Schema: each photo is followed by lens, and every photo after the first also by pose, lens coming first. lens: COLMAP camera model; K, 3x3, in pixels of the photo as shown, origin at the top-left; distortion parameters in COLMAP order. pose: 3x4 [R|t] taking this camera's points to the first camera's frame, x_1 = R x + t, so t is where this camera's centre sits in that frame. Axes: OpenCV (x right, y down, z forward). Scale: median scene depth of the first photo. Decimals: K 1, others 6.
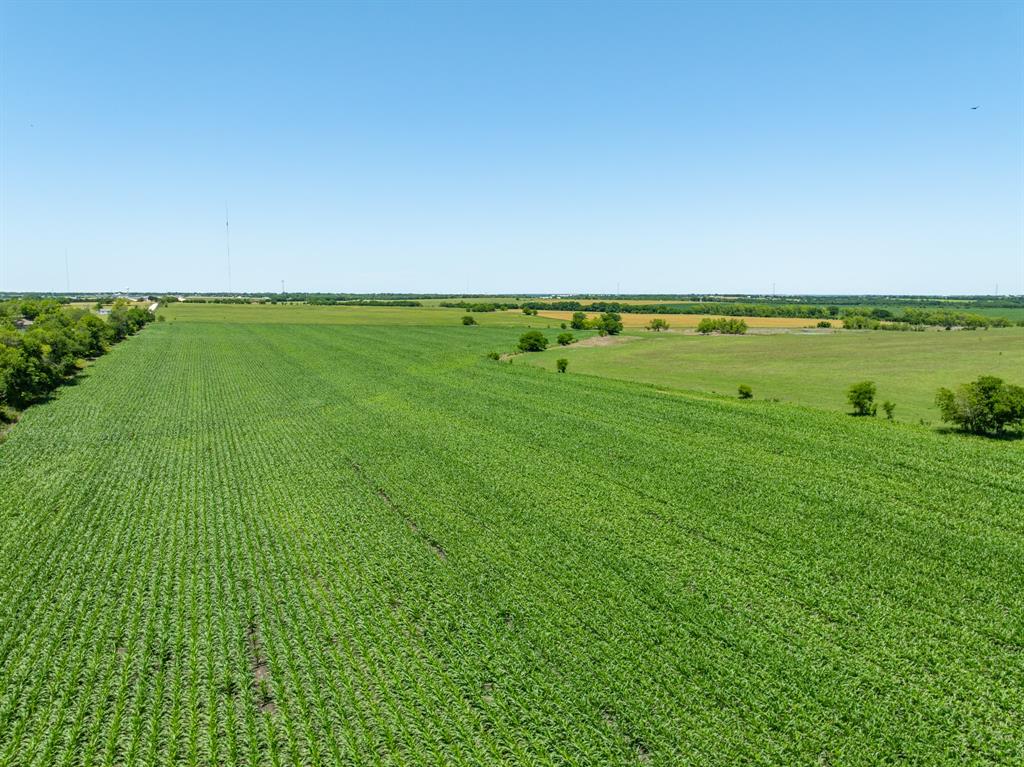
lens RADIAL K [[714.9, 0, 514.4], [0, 714.9, 381.8], [0, 0, 1]] dist [-0.037542, 0.024358]
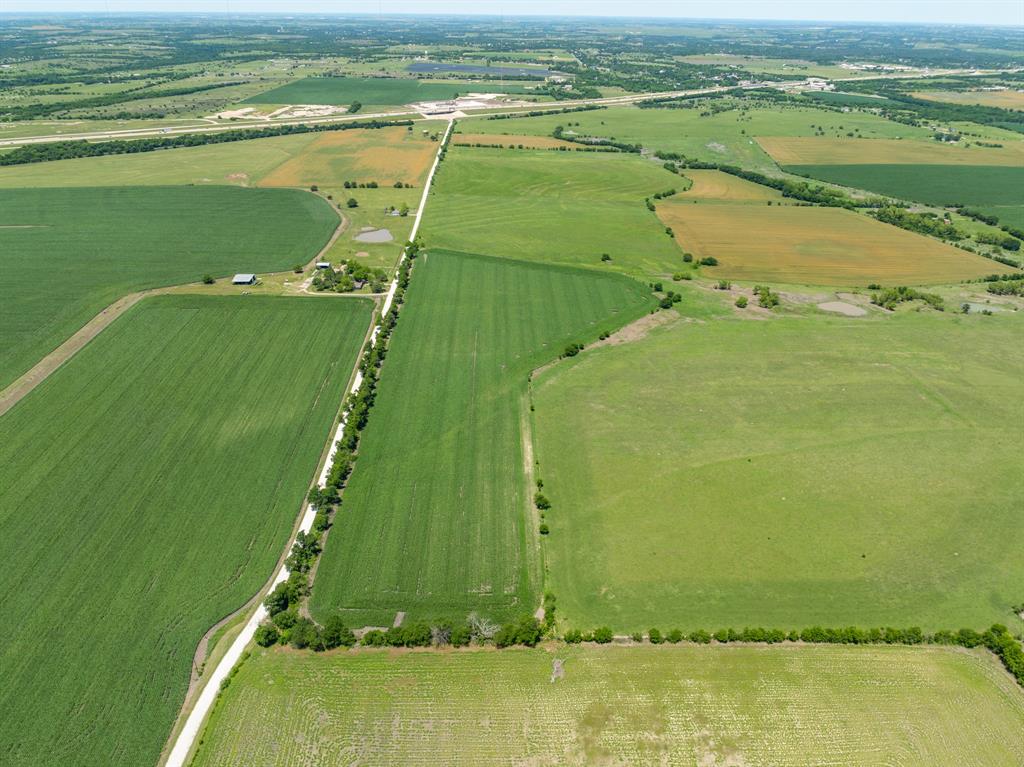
lens RADIAL K [[714.9, 0, 516.4], [0, 714.9, 384.7], [0, 0, 1]] dist [-0.037542, 0.024358]
pose [[0.924540, 0.181192, -0.335255, 0.239176], [-0.048524, 0.928547, 0.368029, -0.290375], [0.377984, -0.323990, 0.867271, -0.348548]]
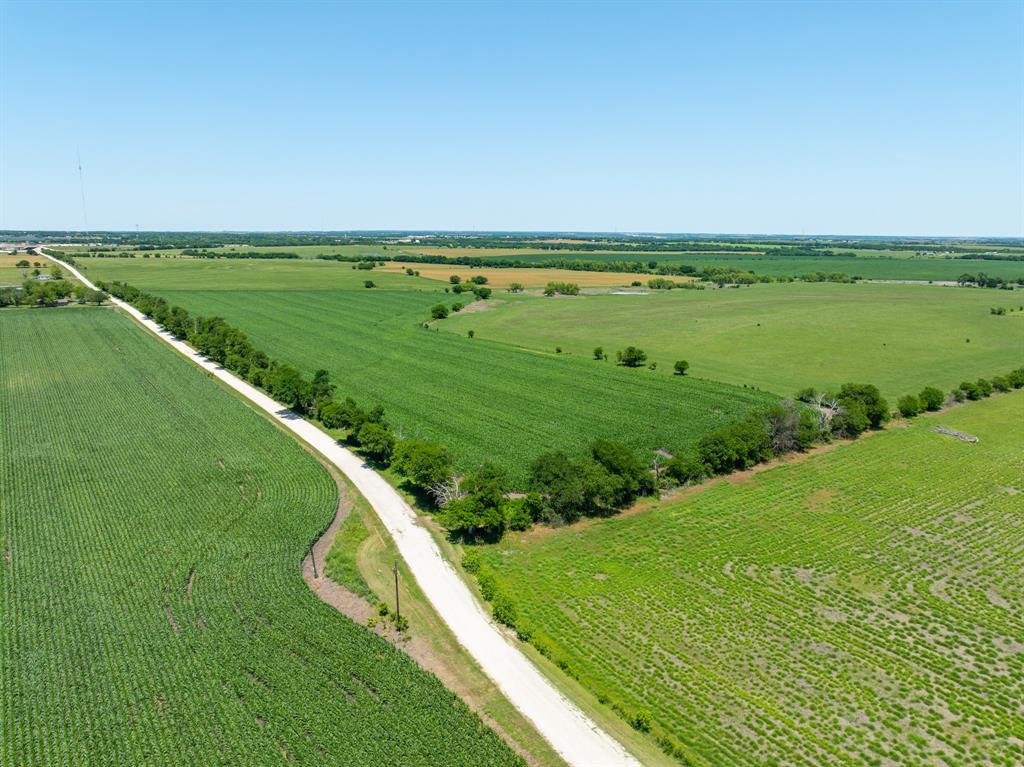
lens RADIAL K [[714.9, 0, 510.2], [0, 714.9, 393.0], [0, 0, 1]] dist [-0.037542, 0.024358]
pose [[0.980578, -0.037613, 0.192490, -0.053950], [0.017411, 0.994258, 0.105582, -0.017449], [-0.195356, -0.100180, 0.975602, -0.235909]]
